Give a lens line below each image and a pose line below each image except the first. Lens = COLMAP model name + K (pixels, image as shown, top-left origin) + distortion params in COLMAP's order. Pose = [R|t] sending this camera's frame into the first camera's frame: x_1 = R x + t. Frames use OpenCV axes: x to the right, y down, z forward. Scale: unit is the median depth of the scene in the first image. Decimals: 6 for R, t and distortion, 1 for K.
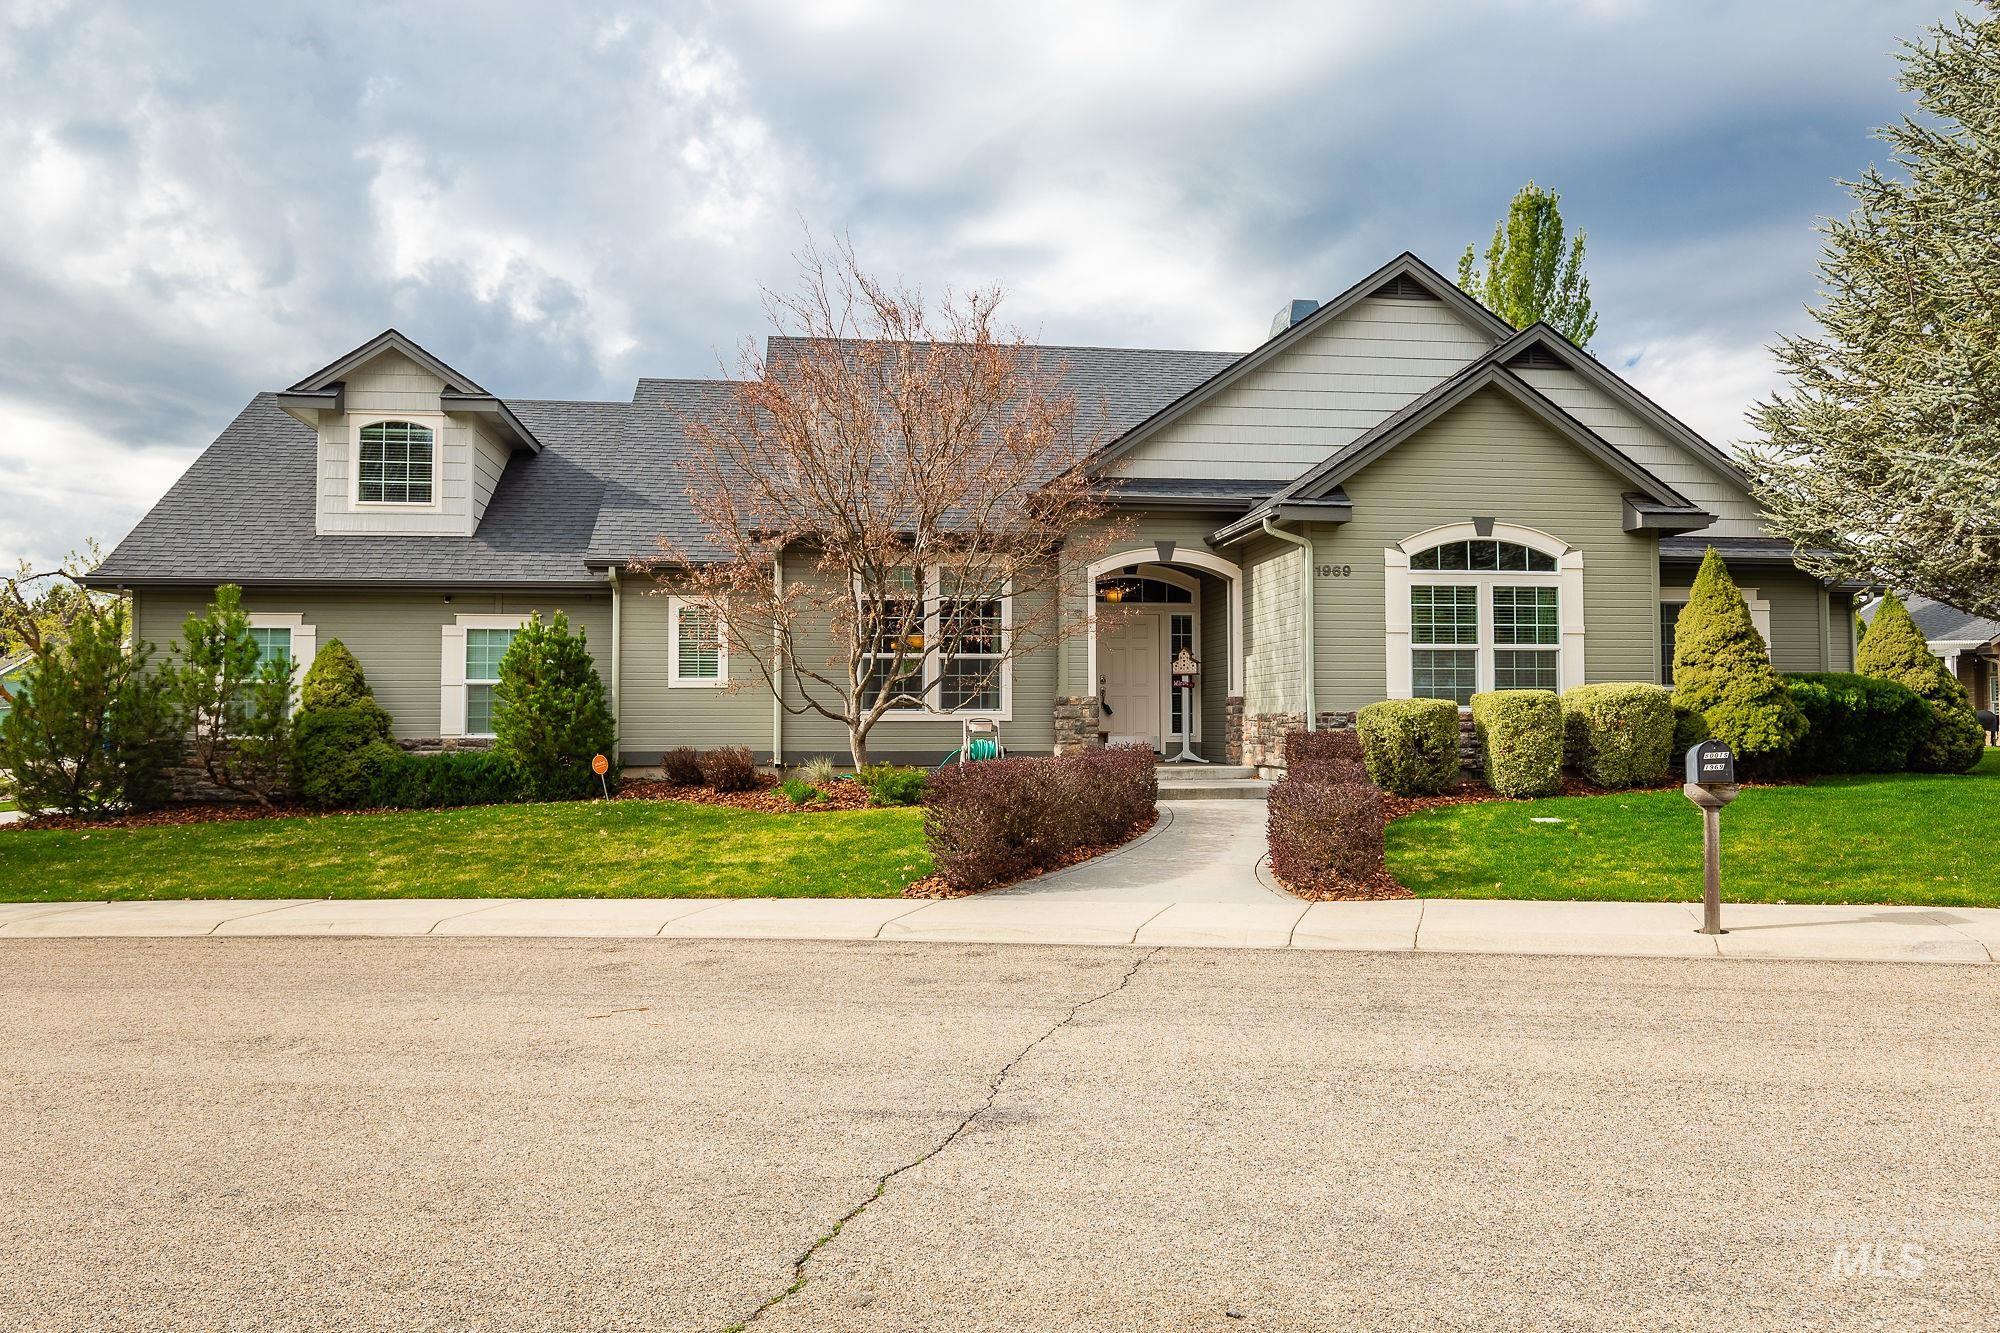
lens RADIAL K [[1343.6, 0, 1026.7], [0, 1343.6, 663.2], [0, 0, 1]] dist [0.004246, -0.000050]
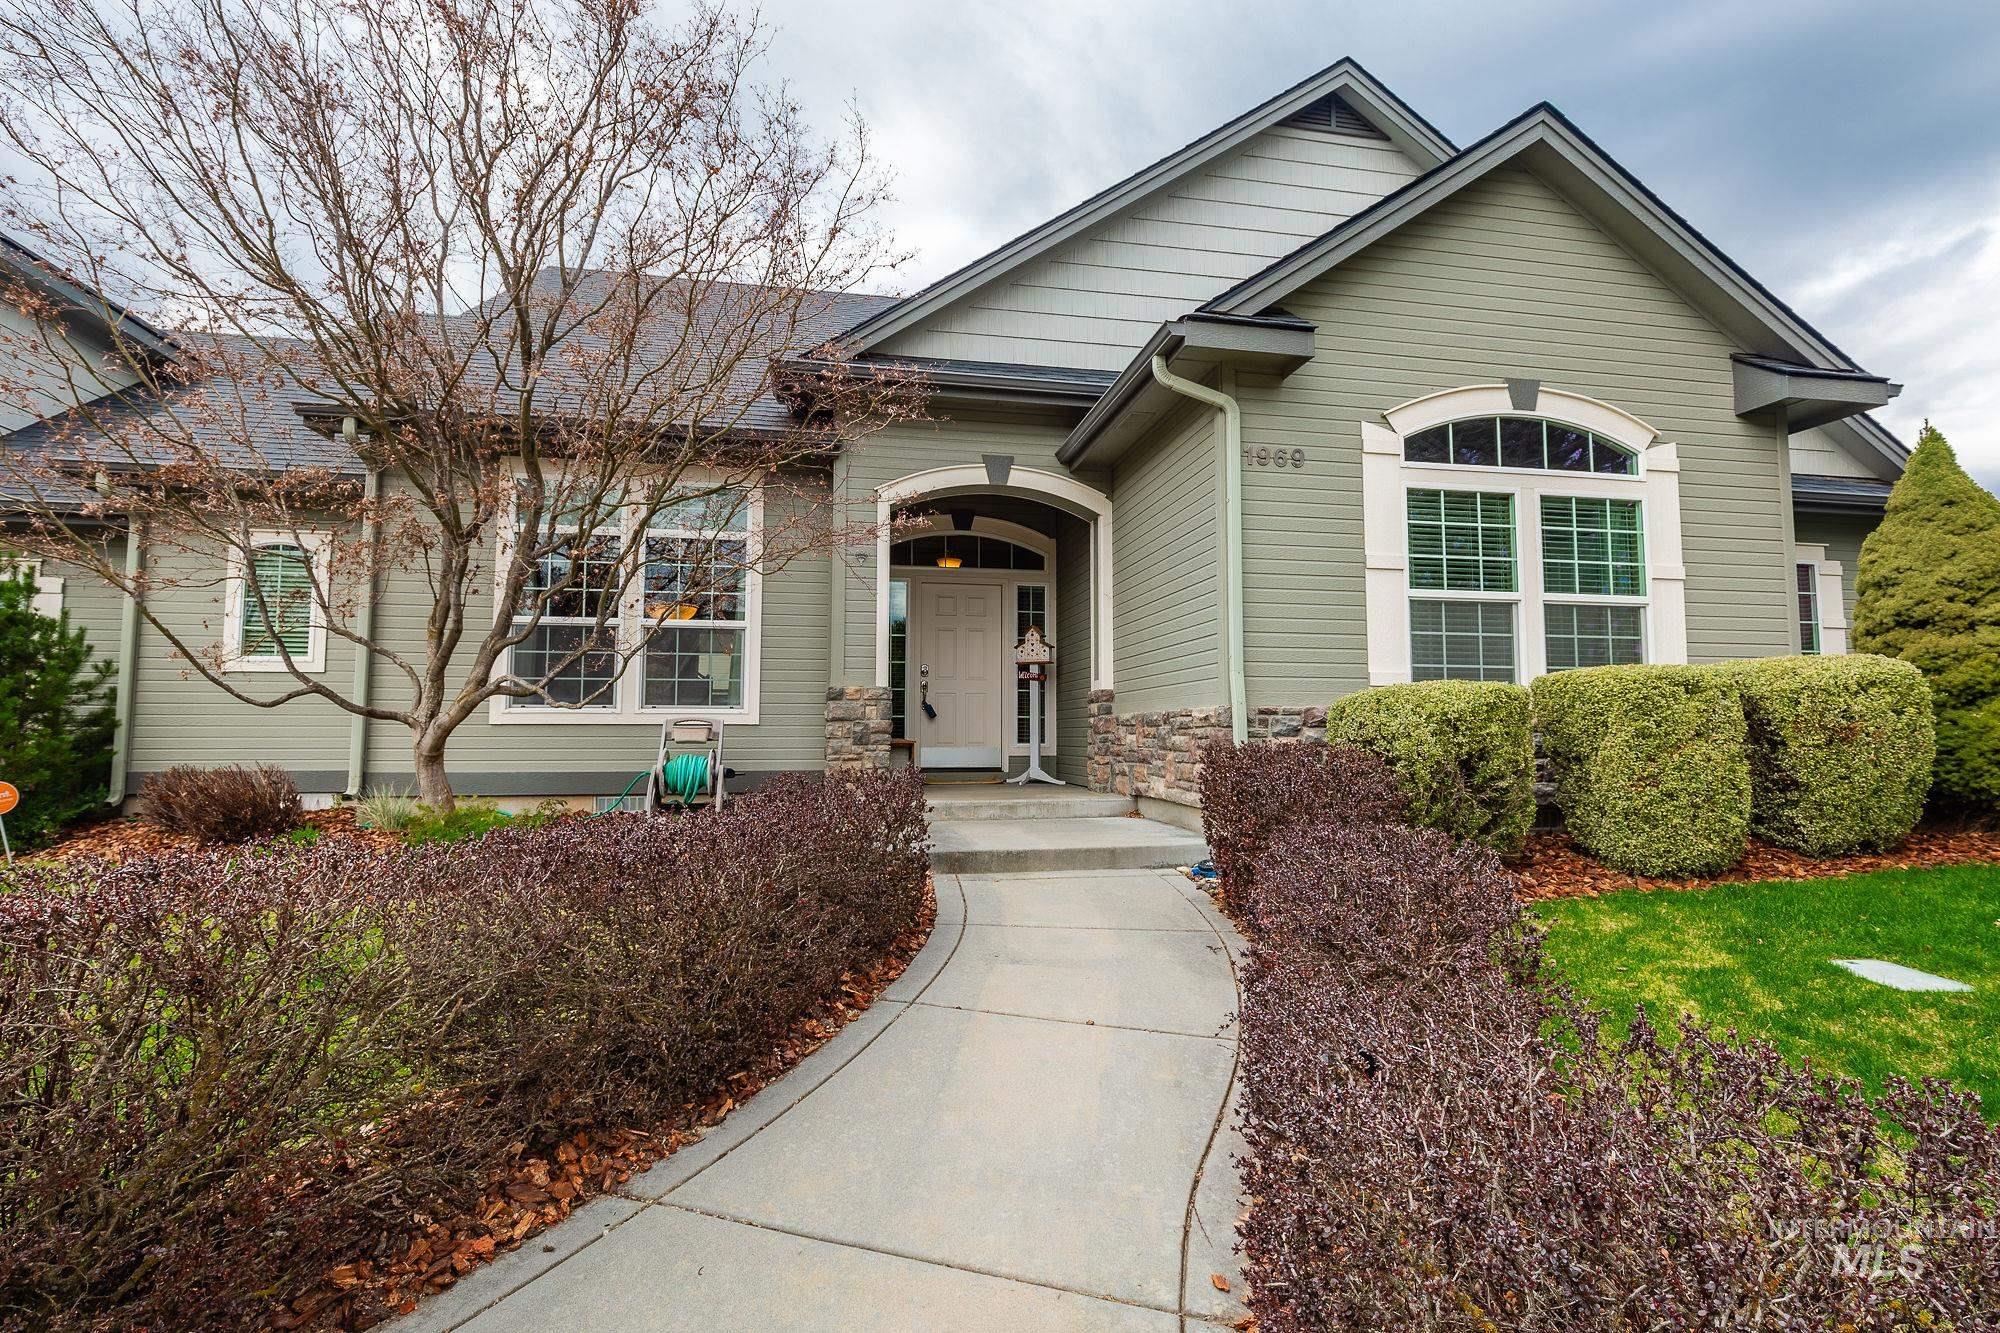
lens RADIAL K [[927.8, 0, 1003.7], [0, 927.8, 662.8], [0, 0, 1]] dist [0.007065, 0.000537]
pose [[0.998847, 0.006708, 0.047527, 0.086295], [-0.005182, 0.999469, -0.032155, 0.027414], [-0.047717, 0.031871, 0.998352, 0.553372]]
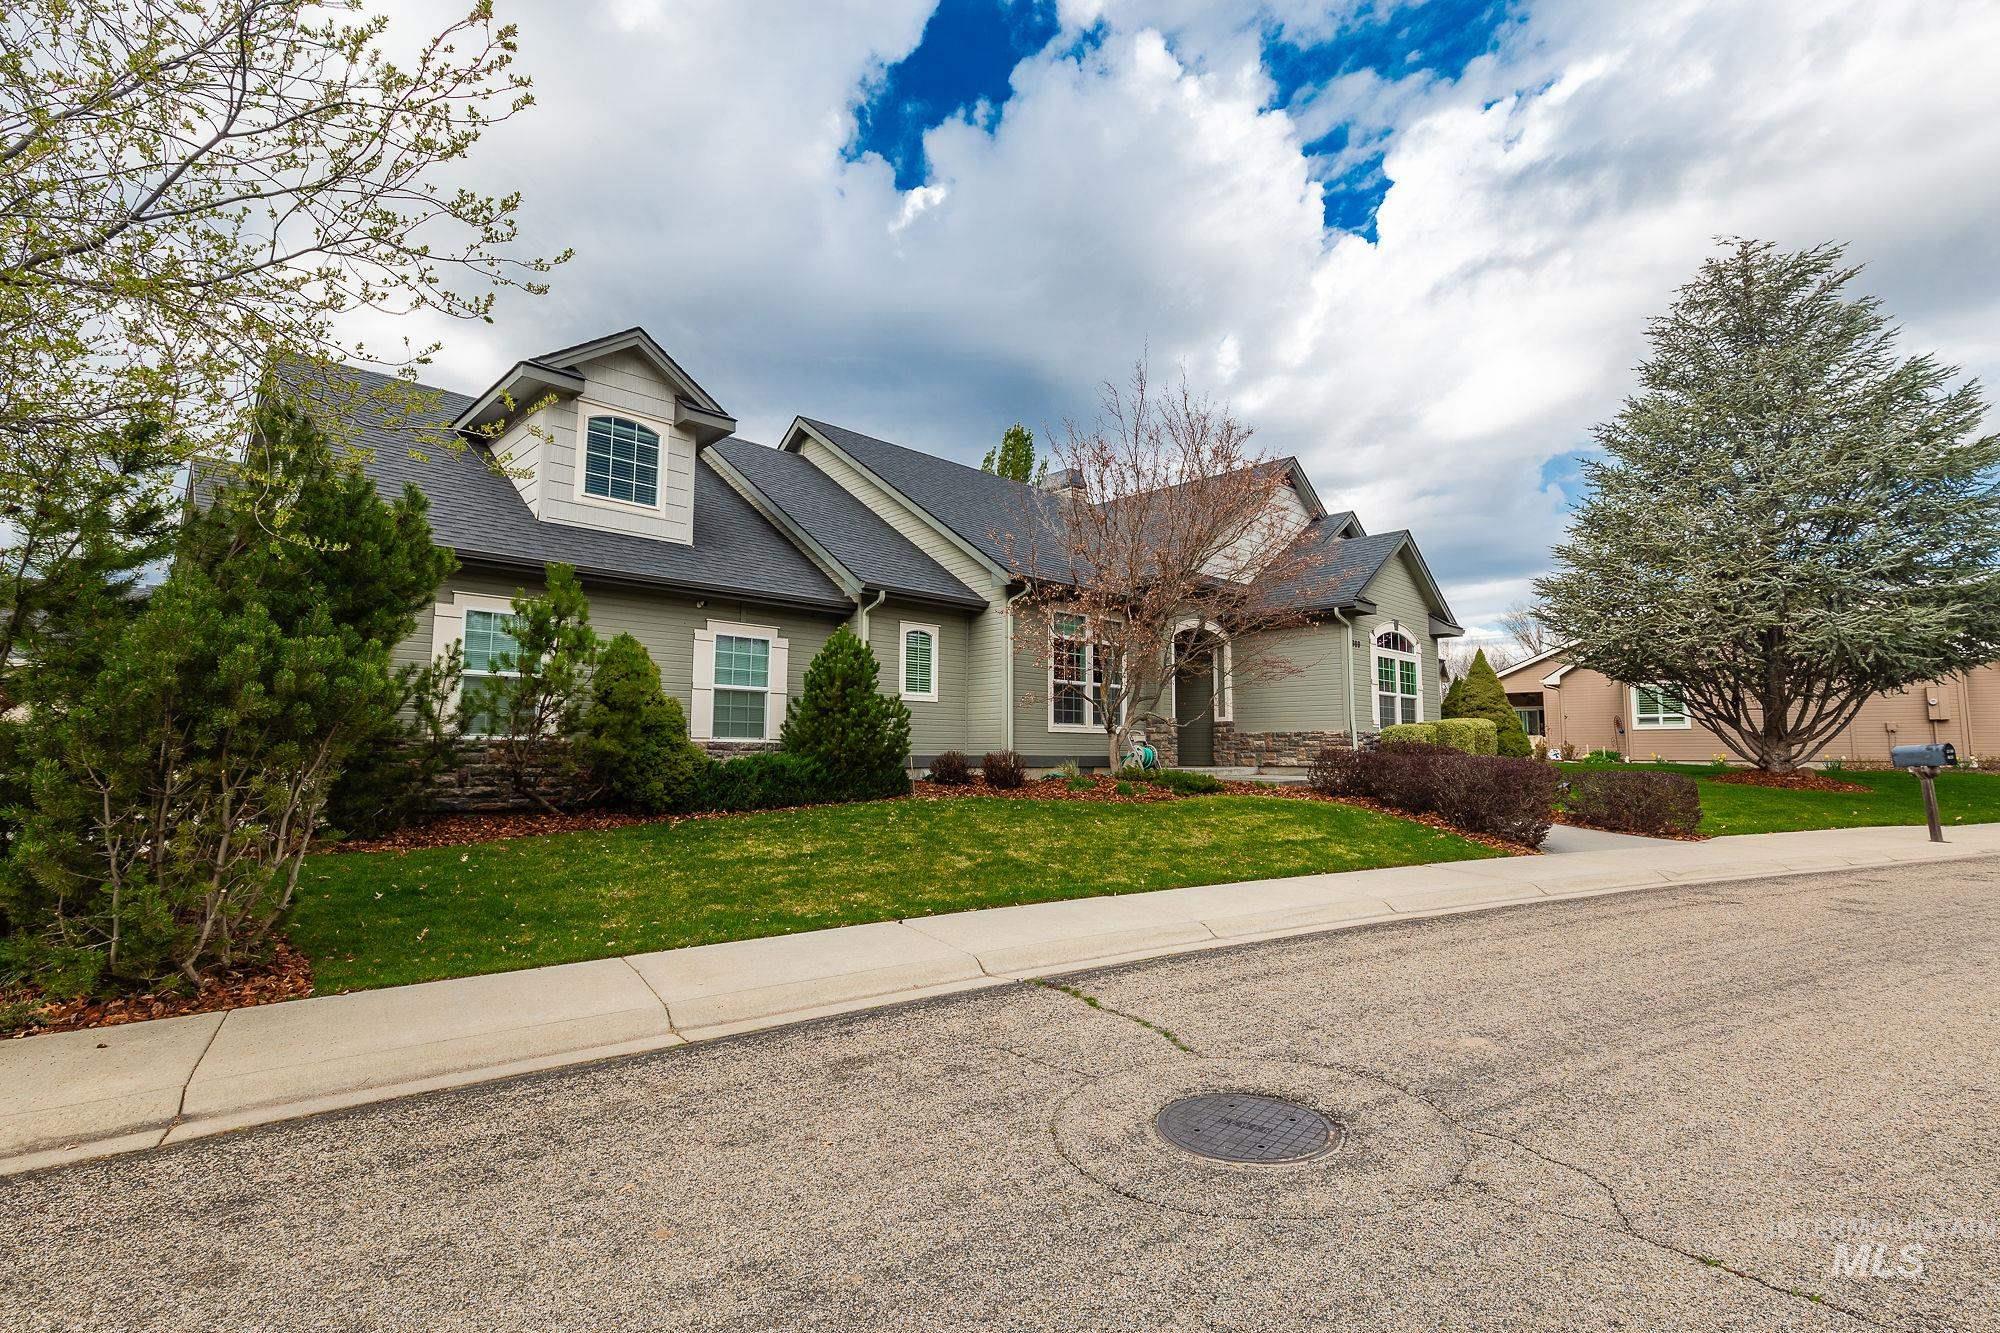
lens RADIAL K [[905.7, 0, 1013.7], [0, 905.7, 664.4], [0, 0, 1]] dist [0.012396, -0.007604]
pose [[0.808881, 0.063327, 0.584553, -0.660117], [-0.033429, 0.997528, -0.061809, 0.033320], [-0.587022, 0.030455, 0.808998, 0.320894]]
